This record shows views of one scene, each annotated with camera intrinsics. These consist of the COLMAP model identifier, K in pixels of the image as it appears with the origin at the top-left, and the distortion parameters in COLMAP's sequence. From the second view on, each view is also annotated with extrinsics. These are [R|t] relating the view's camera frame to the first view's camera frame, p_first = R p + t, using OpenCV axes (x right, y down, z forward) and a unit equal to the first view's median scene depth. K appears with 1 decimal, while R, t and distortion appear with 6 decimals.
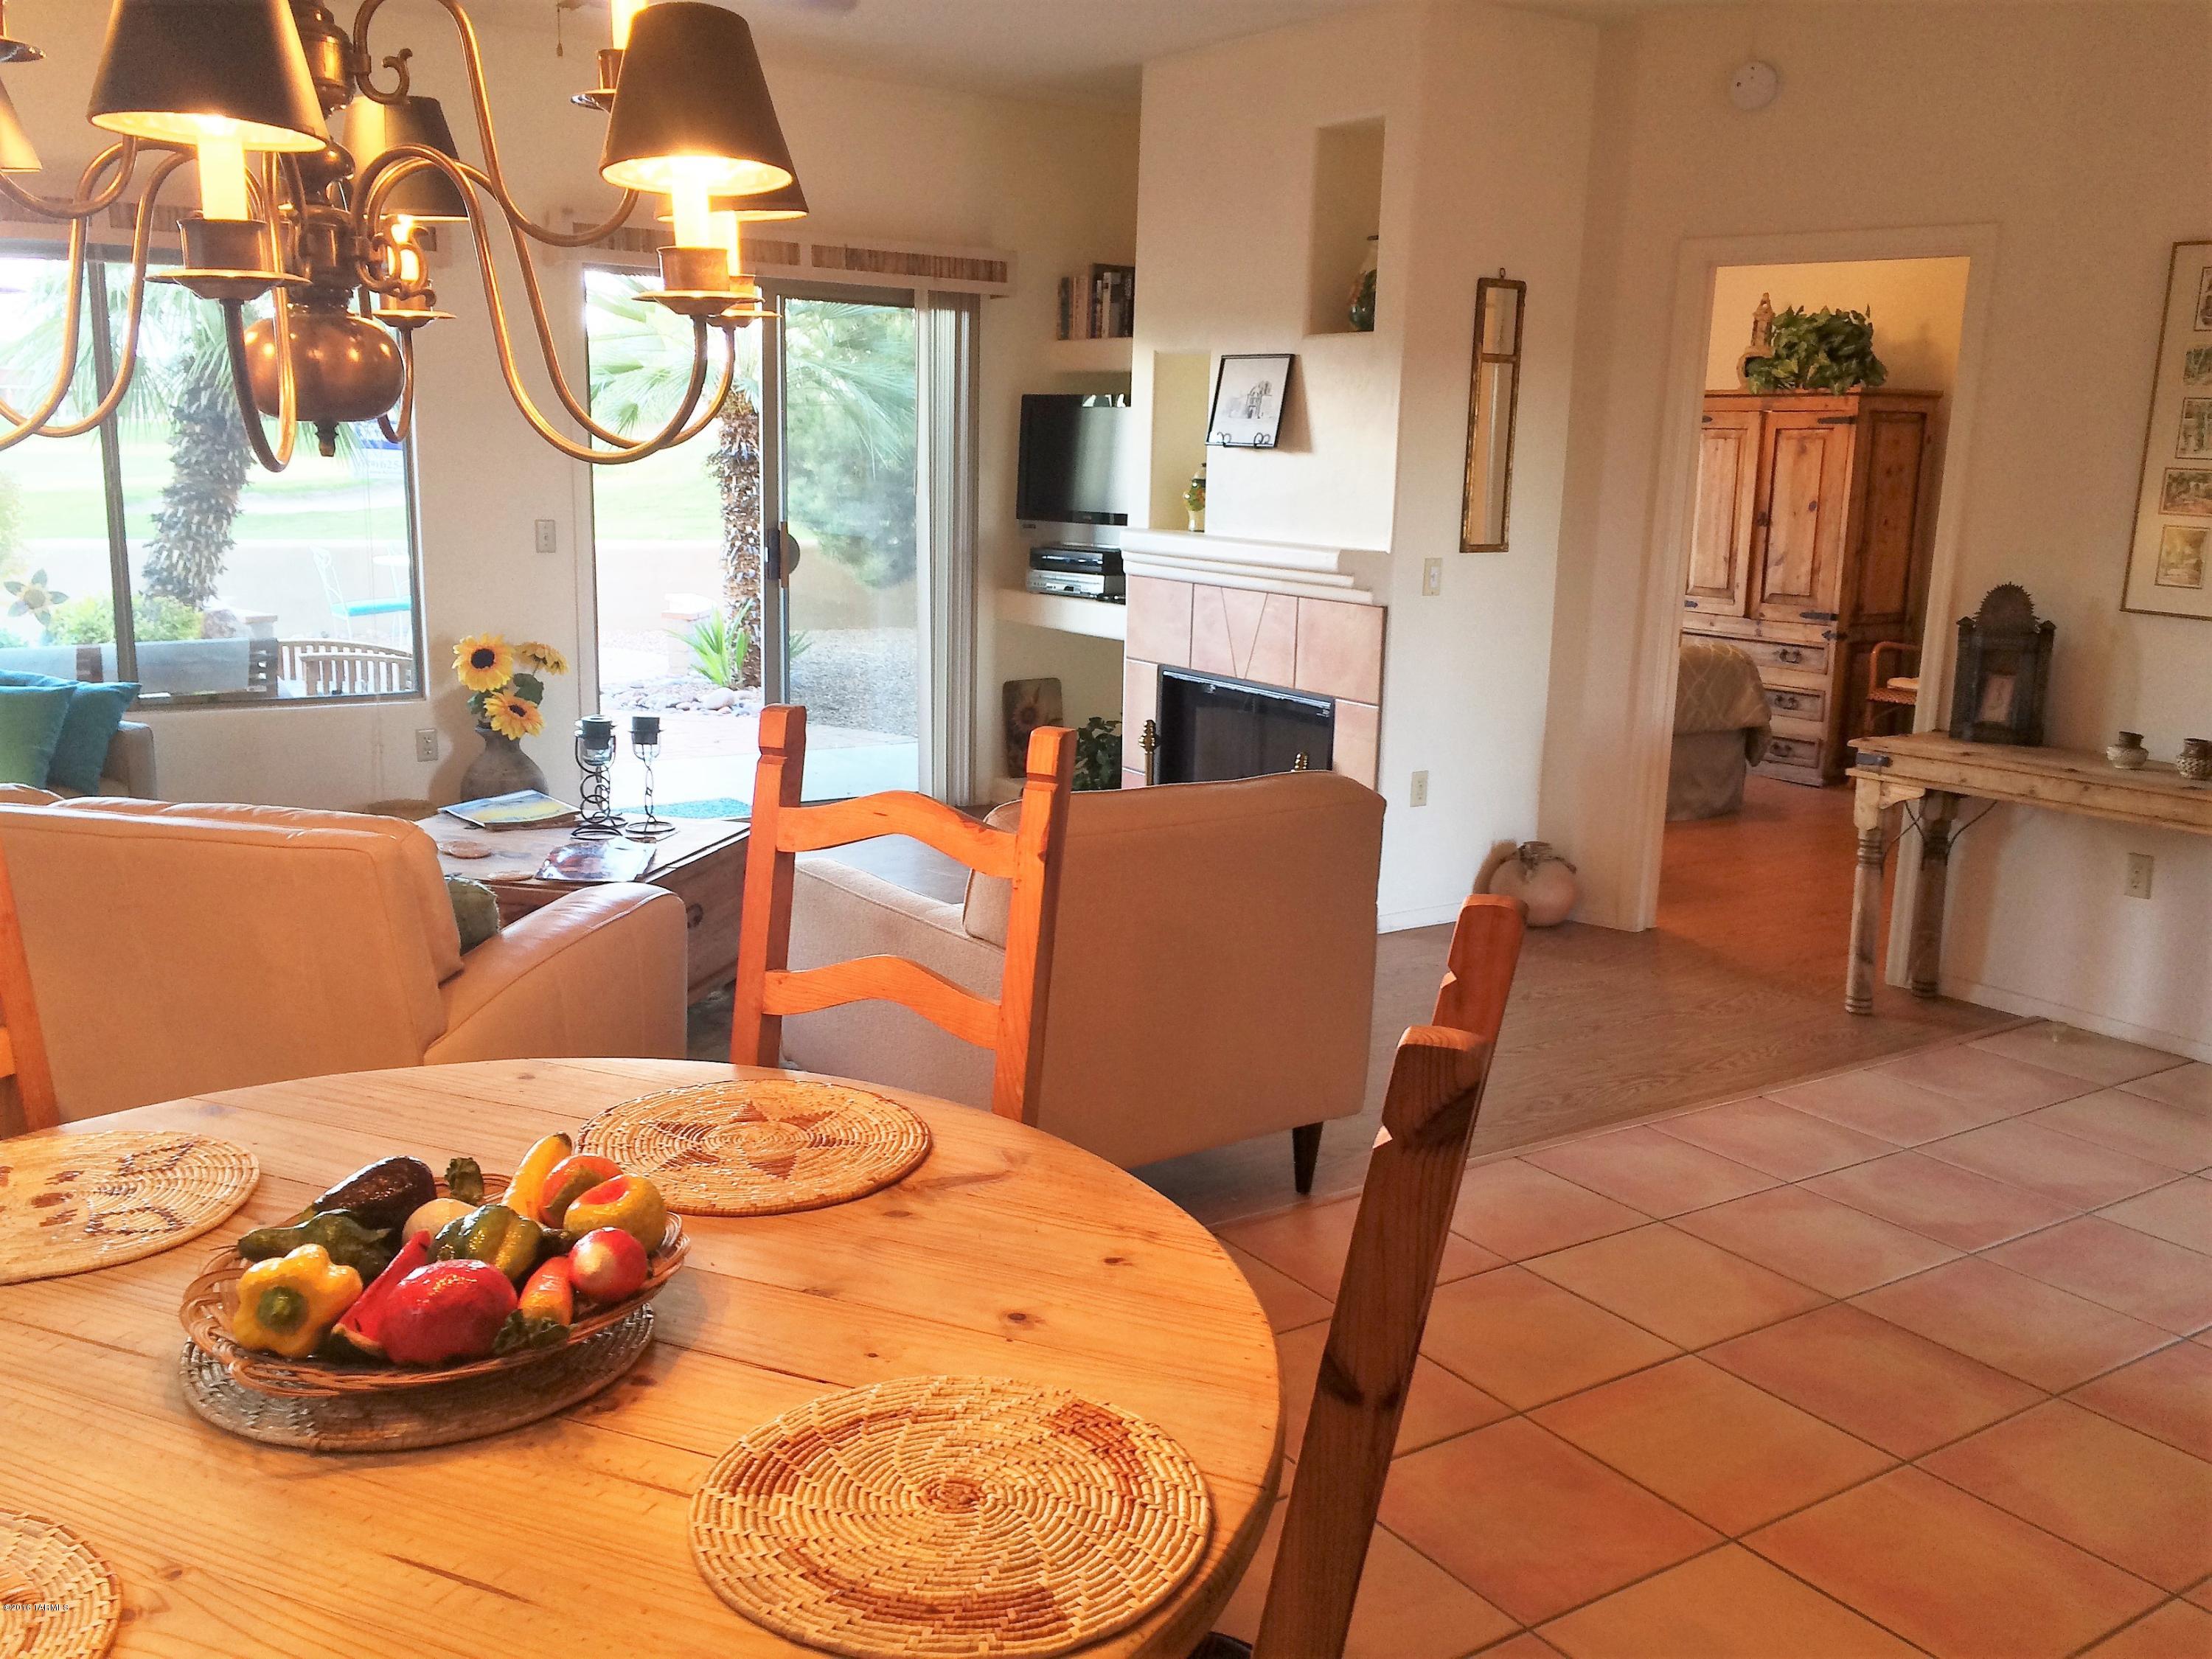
lens RADIAL K [[1937.7, 0, 1092.3], [0, 1937.7, 834.4], [0, 0, 1]] dist [0.058925, -0.051468]
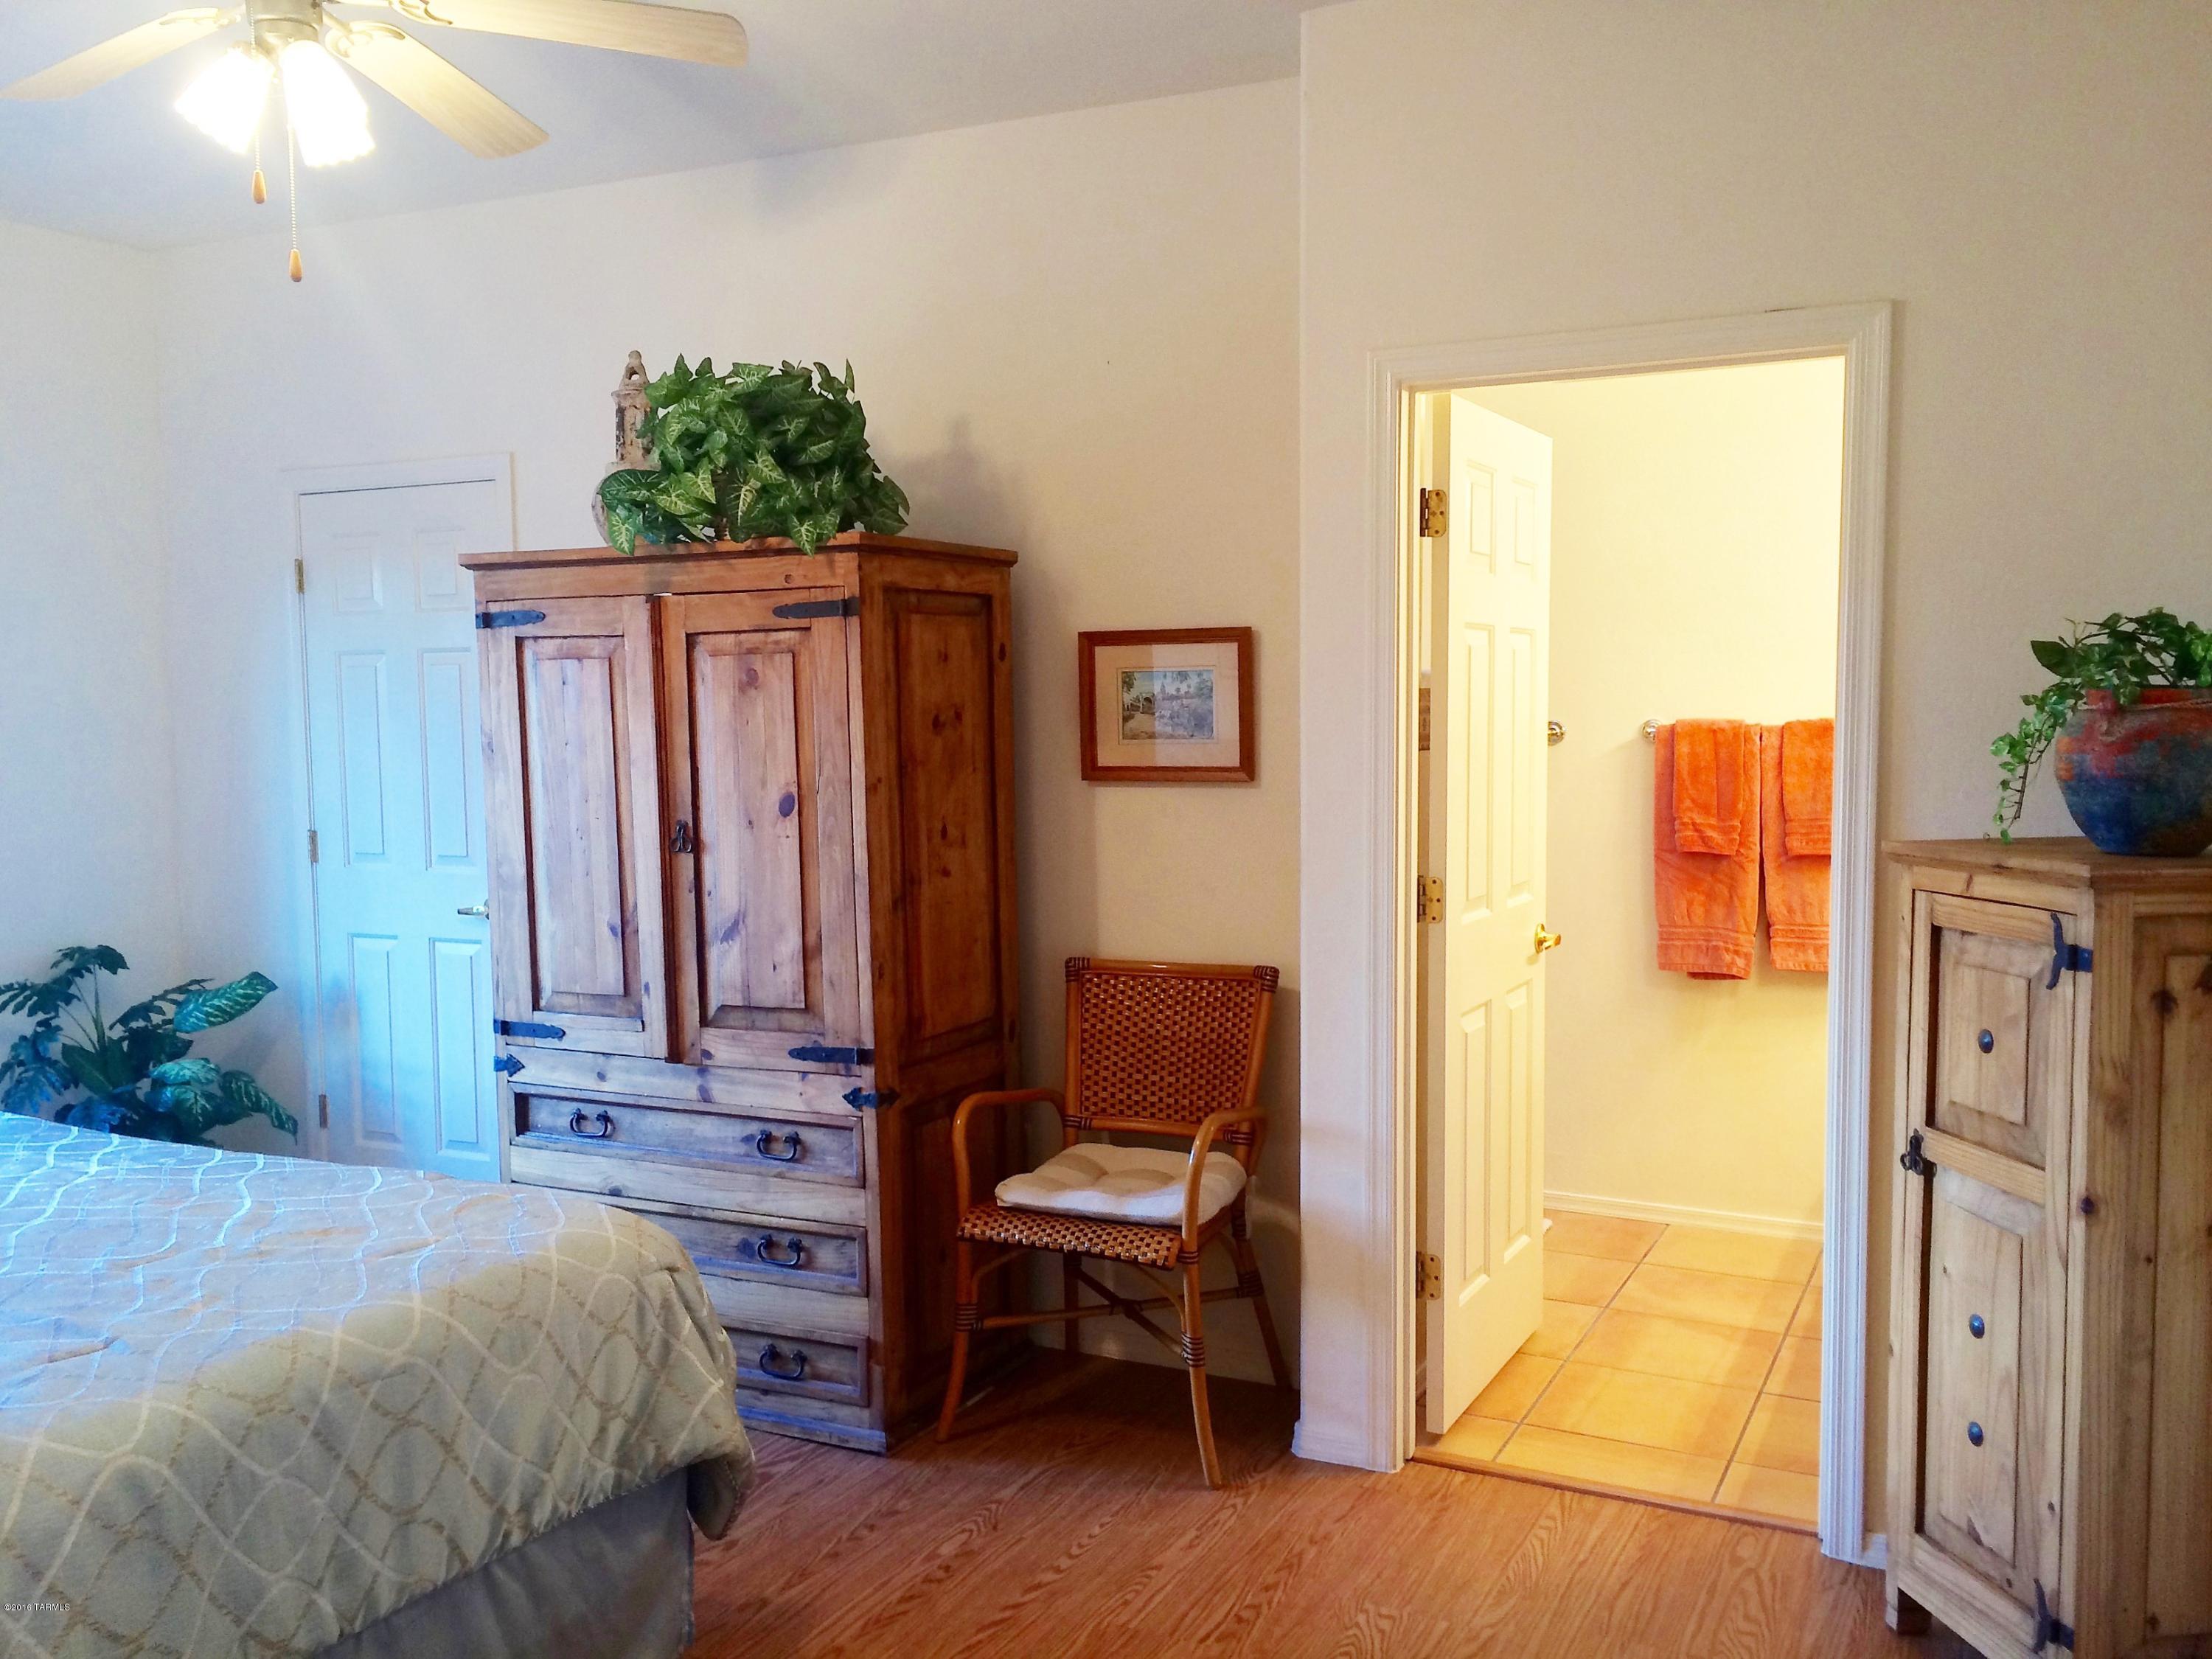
lens RADIAL K [[1937.7, 0, 1108.2], [0, 1937.7, 841.5], [0, 0, 1]] dist [0.058925, -0.051468]
pose [[0.872305, -0.073754, 0.483367, 0.221480], [0.129366, 0.988144, -0.082685, -0.114951], [-0.471538, 0.134658, 0.871504, 0.590510]]
